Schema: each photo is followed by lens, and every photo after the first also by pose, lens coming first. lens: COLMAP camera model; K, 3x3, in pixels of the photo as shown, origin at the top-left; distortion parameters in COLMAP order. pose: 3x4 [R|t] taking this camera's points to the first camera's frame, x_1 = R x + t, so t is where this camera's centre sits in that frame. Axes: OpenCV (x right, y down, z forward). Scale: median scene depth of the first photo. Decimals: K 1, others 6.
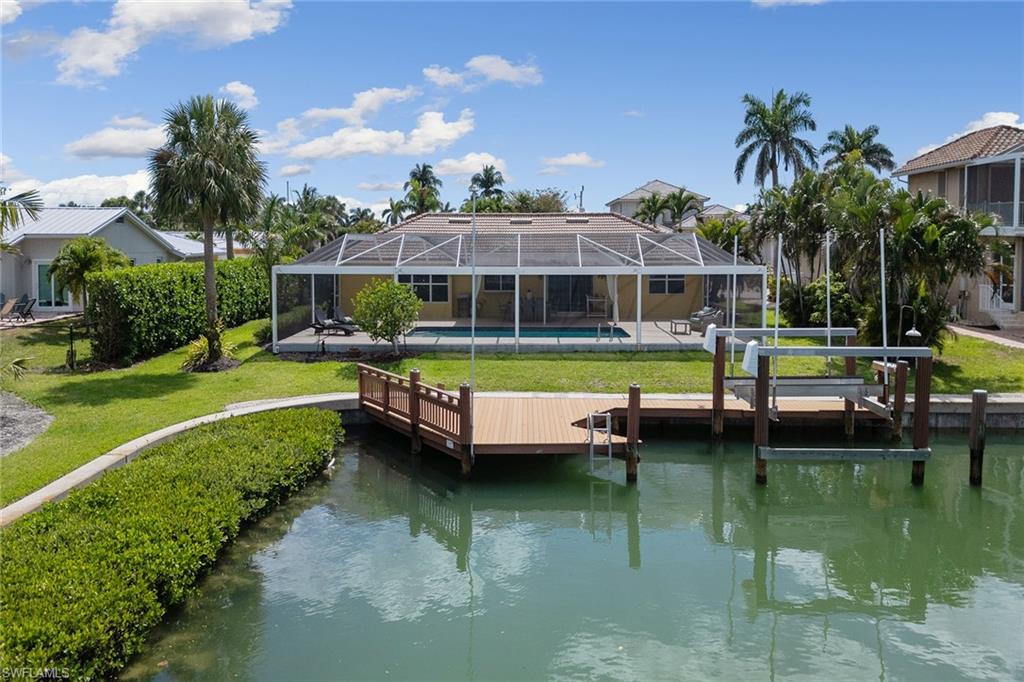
lens RADIAL K [[734.7, 0, 512.7], [0, 734.7, 303.5], [0, 0, 1]] dist [0.055238, -0.063264]
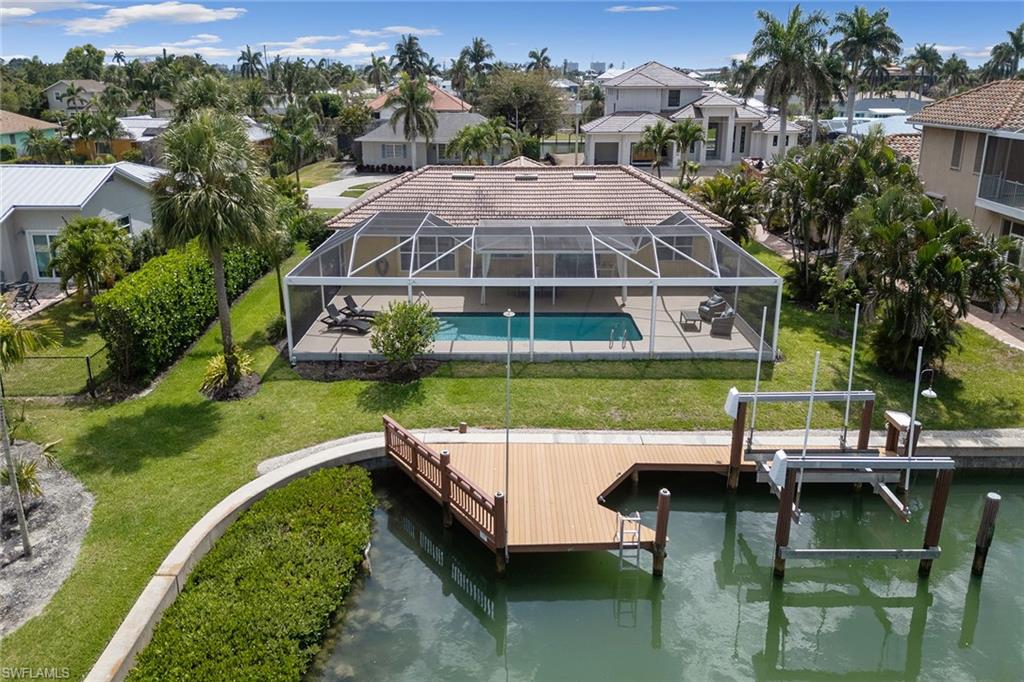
lens RADIAL K [[719.0, 0, 511.6], [0, 719.0, 300.2], [0, 0, 1]] dist [0.054584, -0.060556]
pose [[0.999746, -0.004746, 0.022010, -0.045906], [-0.000232, 0.975315, 0.220820, -0.248819], [-0.022515, -0.220769, 0.975066, 0.053192]]
